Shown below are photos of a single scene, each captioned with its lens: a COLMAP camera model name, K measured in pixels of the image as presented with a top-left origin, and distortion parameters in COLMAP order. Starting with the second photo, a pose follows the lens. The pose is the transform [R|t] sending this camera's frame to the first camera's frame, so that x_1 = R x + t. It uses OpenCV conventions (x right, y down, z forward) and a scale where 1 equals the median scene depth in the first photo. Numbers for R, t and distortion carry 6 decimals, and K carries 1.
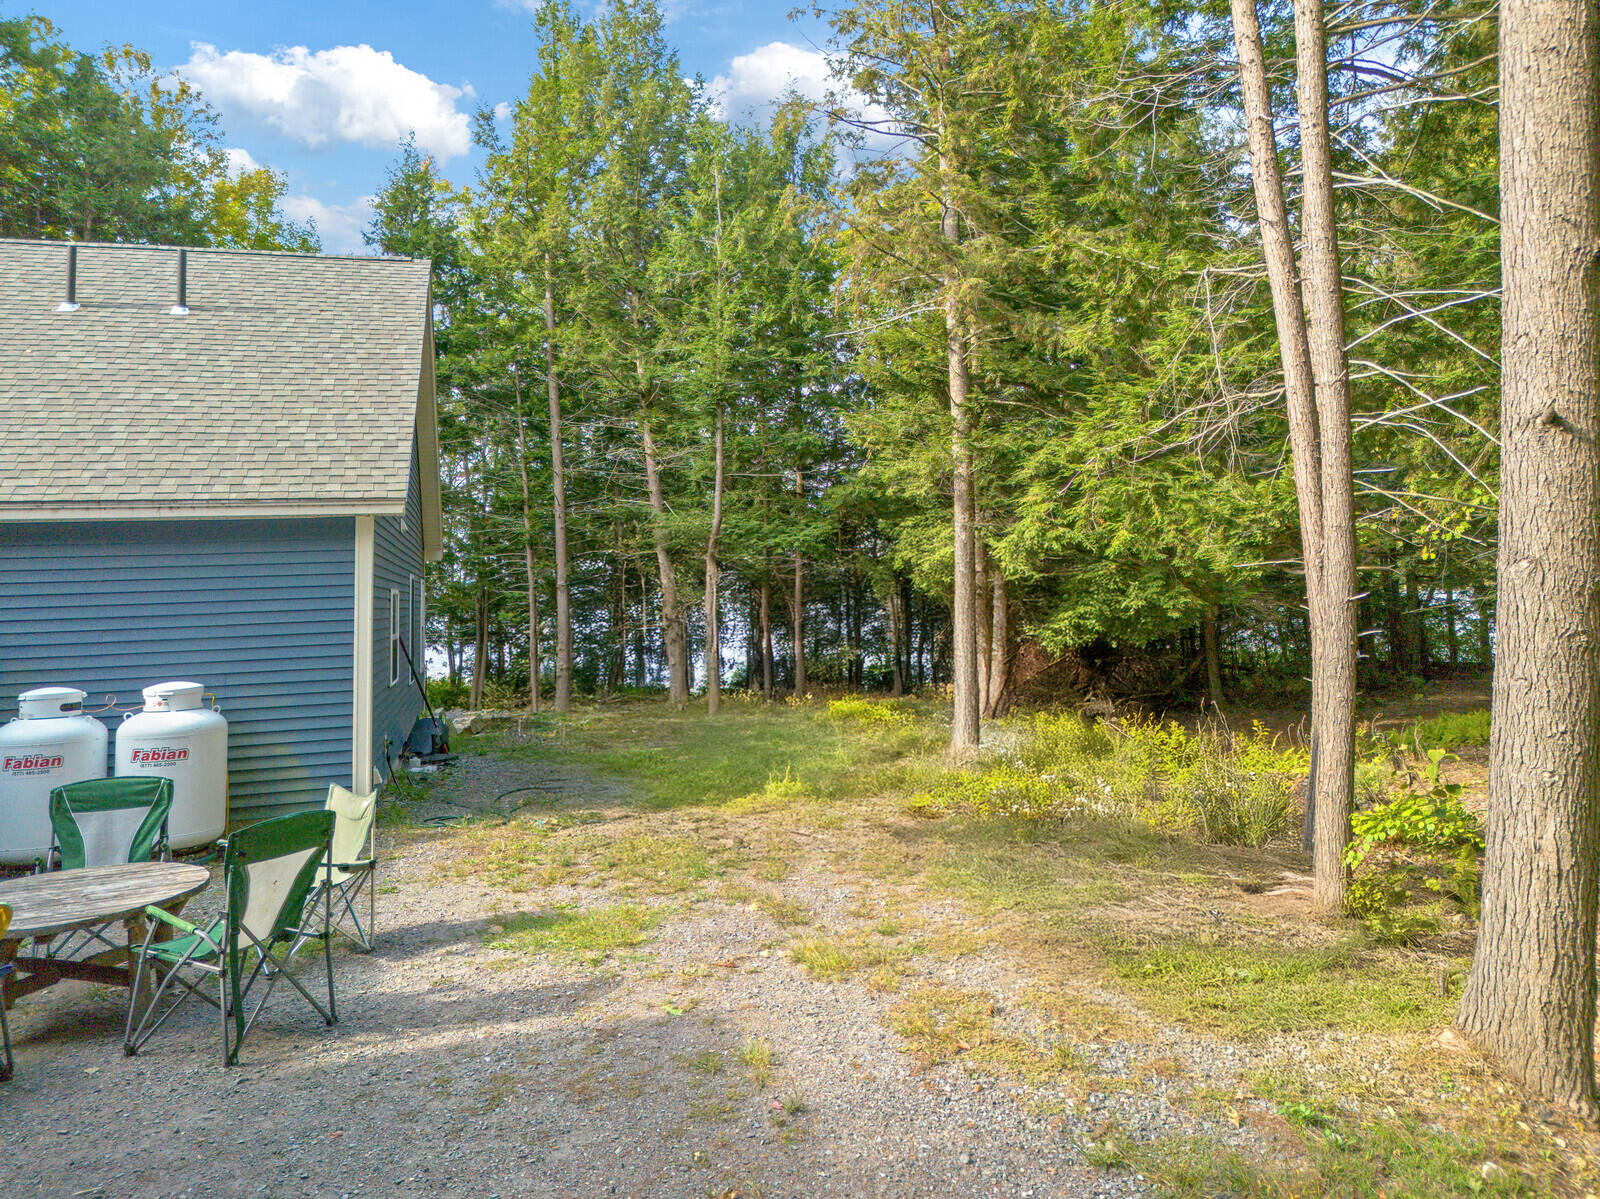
lens RADIAL K [[1197.8, 0, 862.1], [0, 1197.8, 482.3], [0, 0, 1]] dist [0.024520, -0.015920]
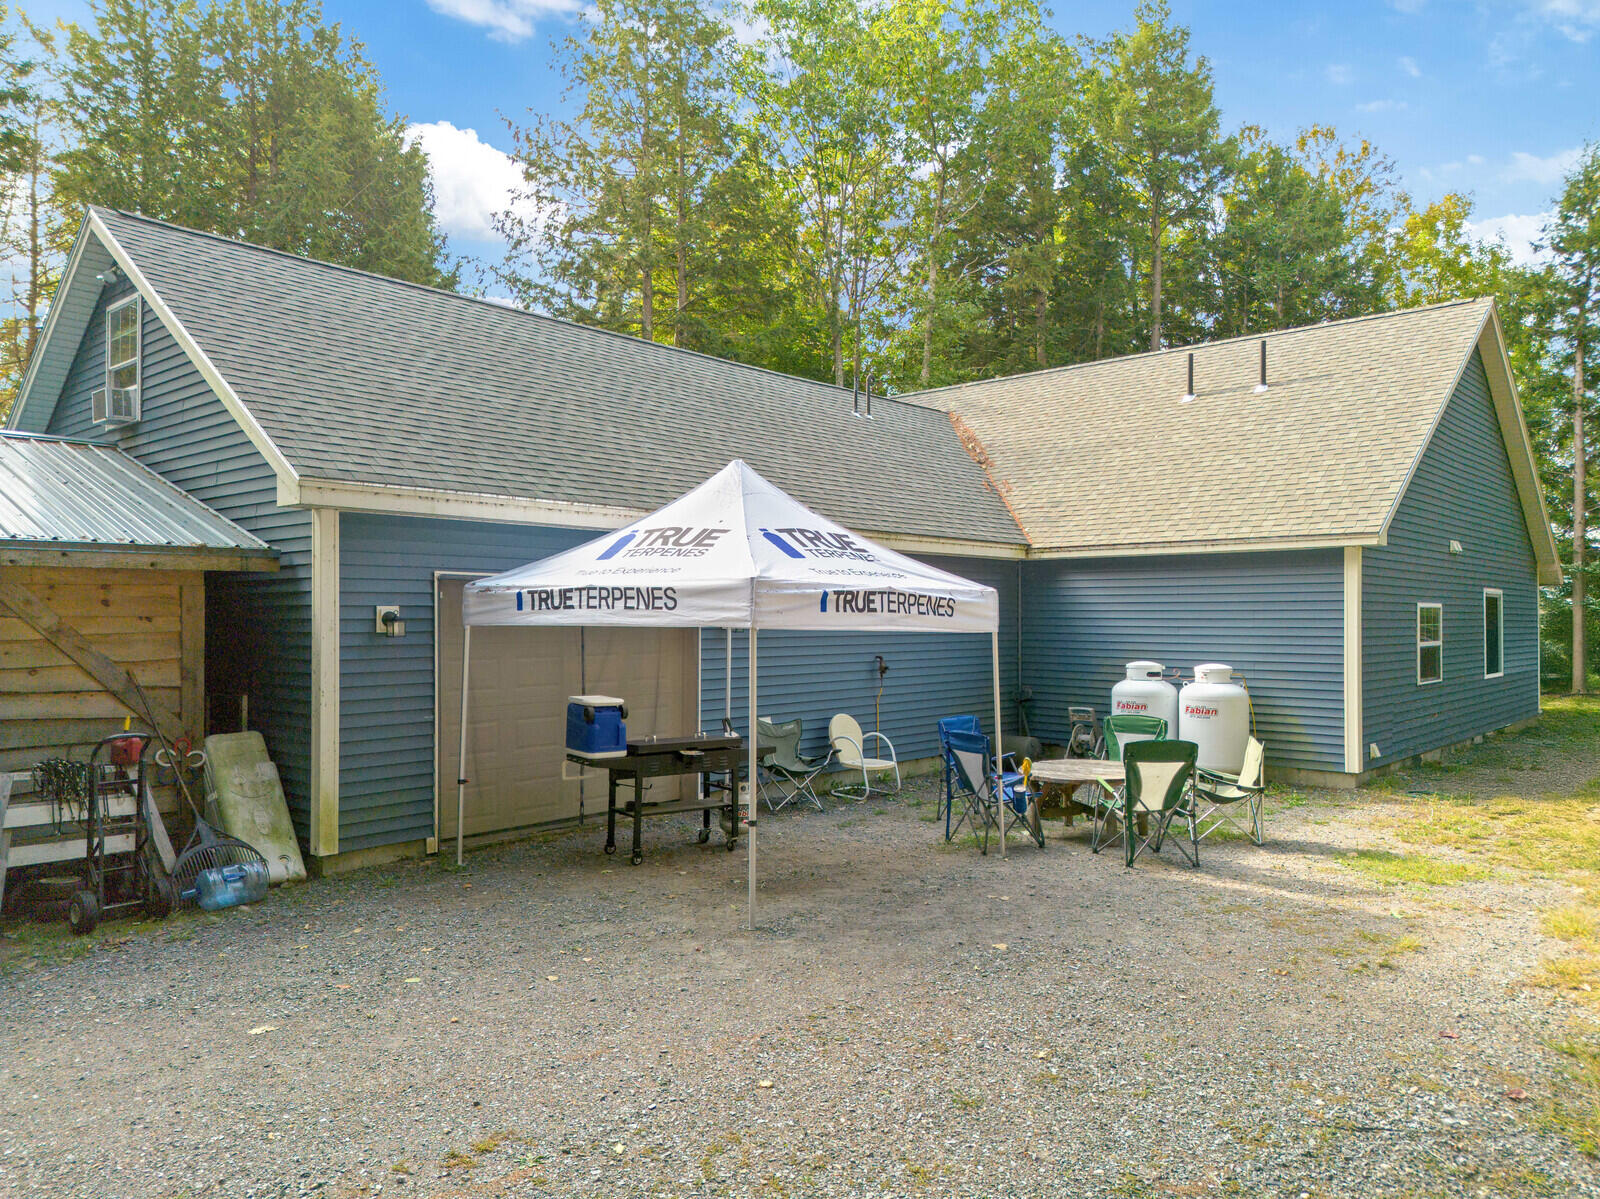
lens RADIAL K [[1127.0, 0, 781.8], [0, 1127.0, 614.1], [0, 0, 1]] dist [0.089488, -0.082226]
pose [[0.510323, 0.033021, -0.859349, 0.332201], [0.059877, 0.995473, 0.073810, -0.027251], [0.857896, -0.089122, 0.506036, -0.140108]]
